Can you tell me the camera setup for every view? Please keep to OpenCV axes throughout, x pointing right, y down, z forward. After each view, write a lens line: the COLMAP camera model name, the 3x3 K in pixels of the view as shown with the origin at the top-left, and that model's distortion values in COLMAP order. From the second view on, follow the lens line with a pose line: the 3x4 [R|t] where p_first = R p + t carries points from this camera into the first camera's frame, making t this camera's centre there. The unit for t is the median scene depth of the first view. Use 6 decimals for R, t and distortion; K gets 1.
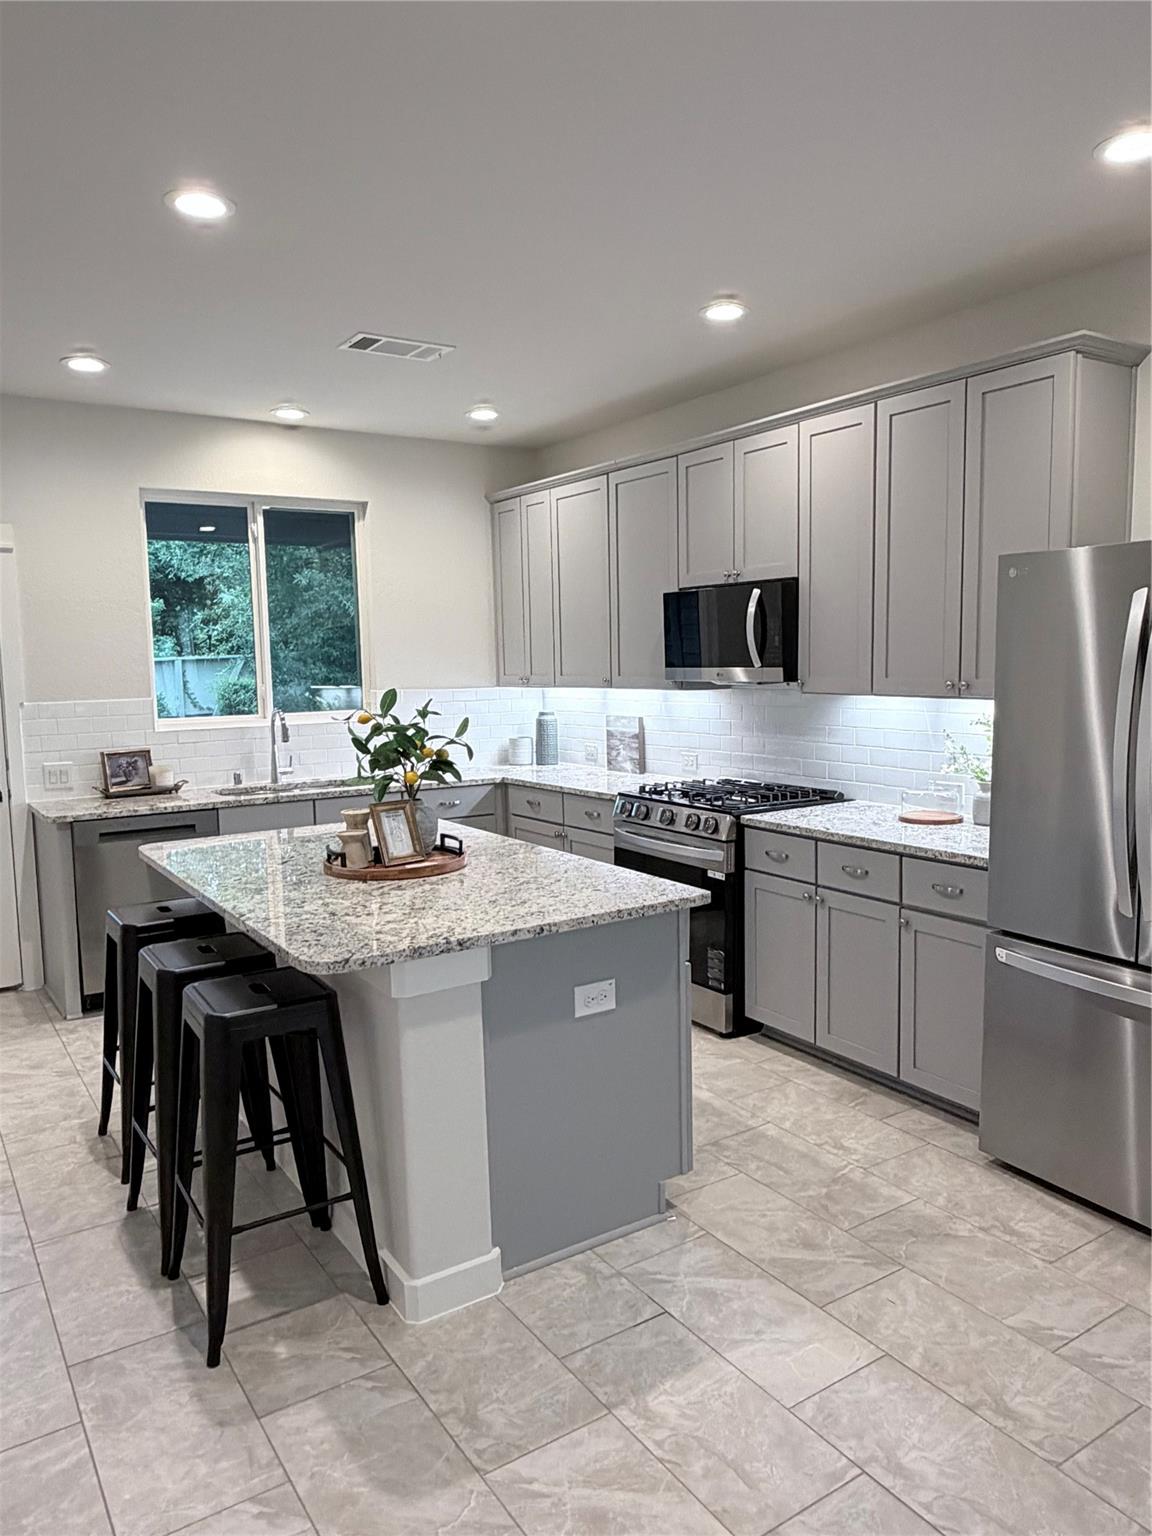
lens RADIAL K [[1075.4, 0, 576.0], [0, 1075.4, 768.0], [0, 0, 1]] dist [0.003859, 0.001784]
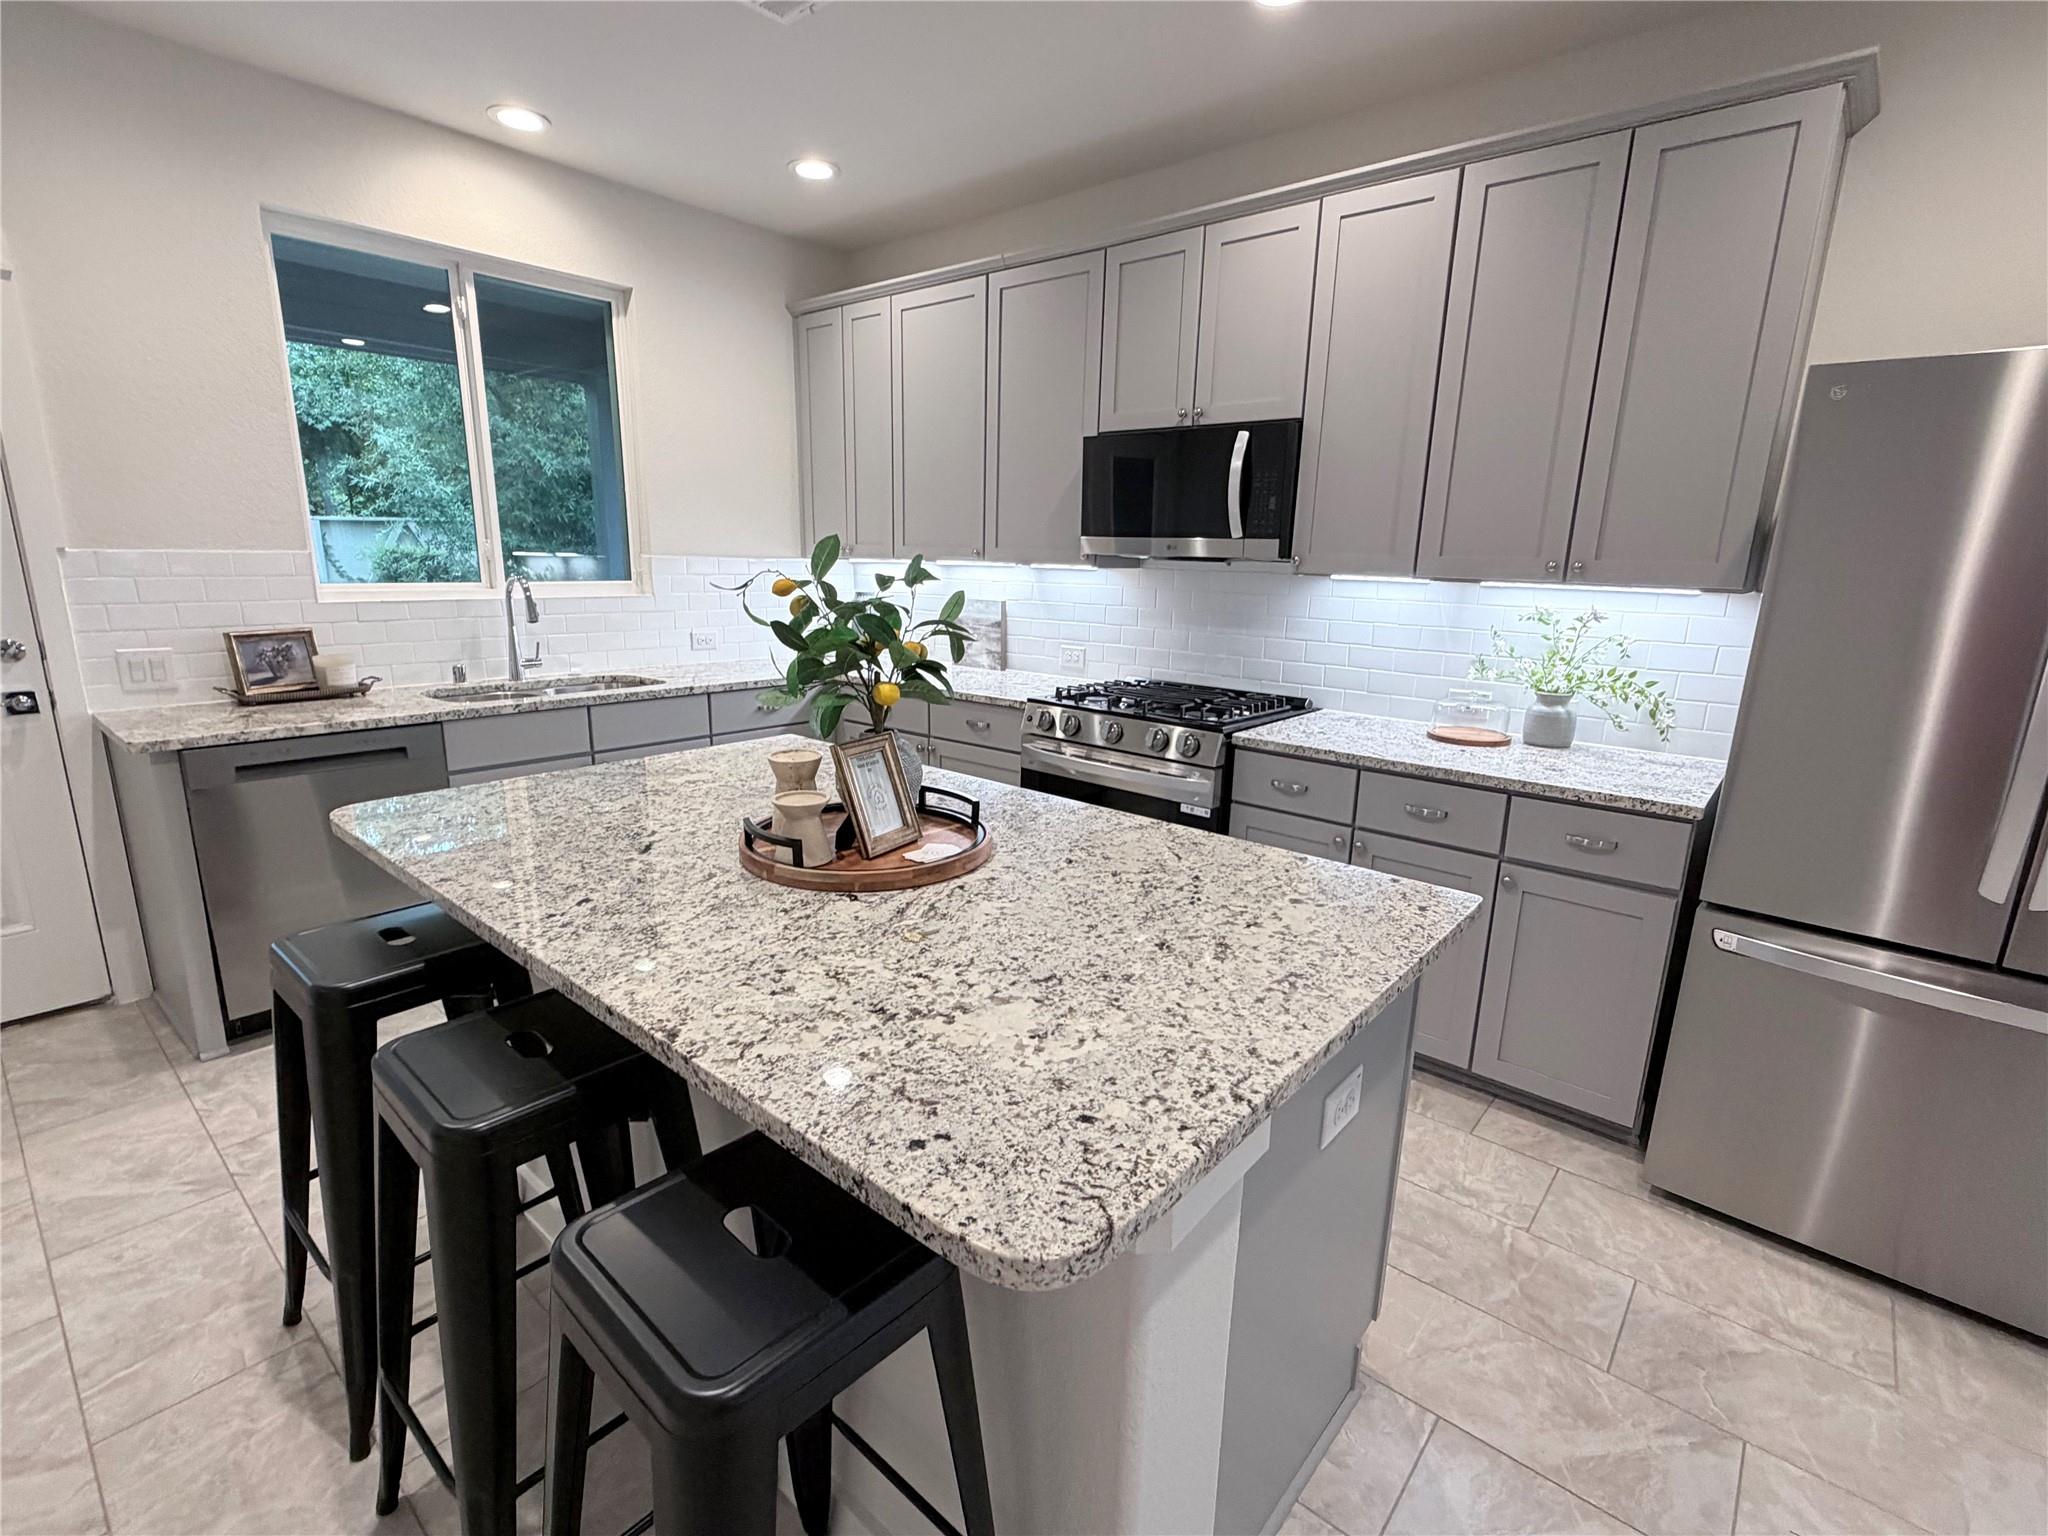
lens RADIAL K [[953.7, 0, 1023.8], [0, 953.7, 772.1], [0, 0, 1]] dist [0.000902, -0.000810]
pose [[0.960133, -0.022693, 0.278620, -0.164114], [-0.012403, 0.992260, 0.123559, -0.009683], [-0.279267, -0.122089, 0.952420, 0.358366]]
